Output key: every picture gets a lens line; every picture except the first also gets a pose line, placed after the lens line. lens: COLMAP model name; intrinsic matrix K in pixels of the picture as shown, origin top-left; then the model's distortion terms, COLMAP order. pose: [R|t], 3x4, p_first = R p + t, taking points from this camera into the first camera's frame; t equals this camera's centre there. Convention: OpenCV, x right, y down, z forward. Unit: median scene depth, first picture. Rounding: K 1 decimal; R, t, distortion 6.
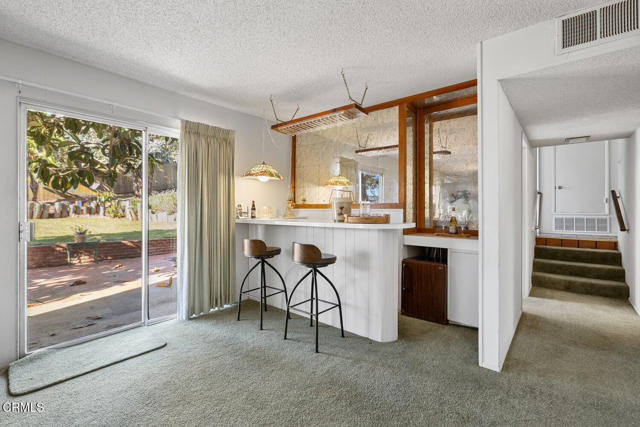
lens RADIAL K [[290.4, 0, 320.0], [0, 290.4, 210.5], [0, 0, 1]] dist [-0.004635, -0.000911]
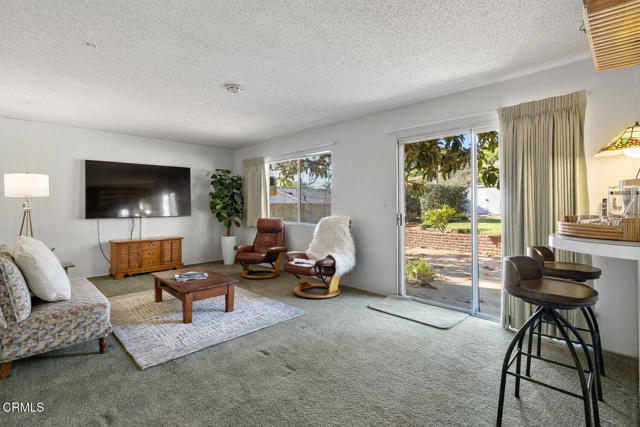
lens RADIAL K [[302.5, 0, 311.4], [0, 302.5, 205.2], [0, 0, 1]] dist [-0.001187, 0.000187]
pose [[-0.122204, -0.004973, -0.992493, 0.500840], [-0.002262, 0.999986, -0.004732, -0.000168], [0.992502, 0.001667, -0.122213, 0.474108]]
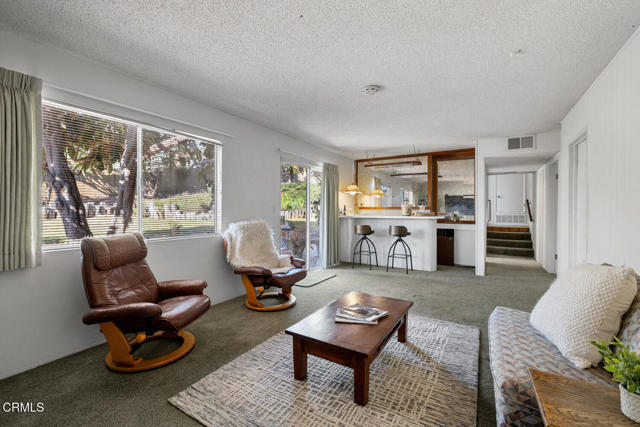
lens RADIAL K [[283.8, 0, 320.0], [0, 283.8, 213.5], [0, 0, 1]] dist [0.001729, 0.000169]
pose [[0.988277, -0.001726, 0.152660, -0.704019], [0.000244, 0.999953, 0.009726, 0.000316], [-0.152670, -0.009575, 0.988231, -0.731990]]
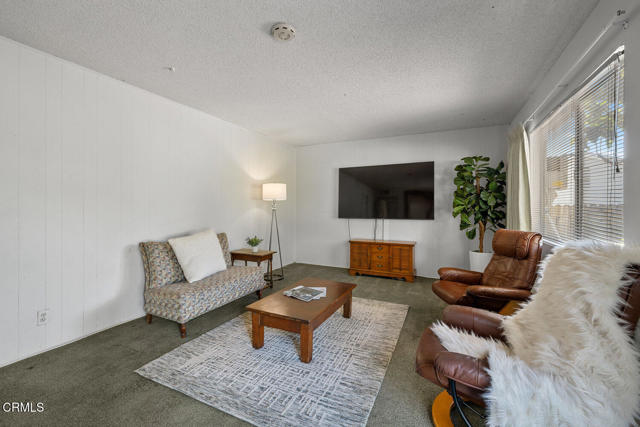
lens RADIAL K [[268.0, 0, 319.4], [0, 268.0, 210.8], [0, 0, 1]] dist [0.000465, 0.000038]
pose [[-0.968866, -0.004644, -0.247543, -0.348182], [-0.008857, 0.999834, 0.015907, -0.003268], [0.247428, 0.017604, -0.968746, 0.678331]]
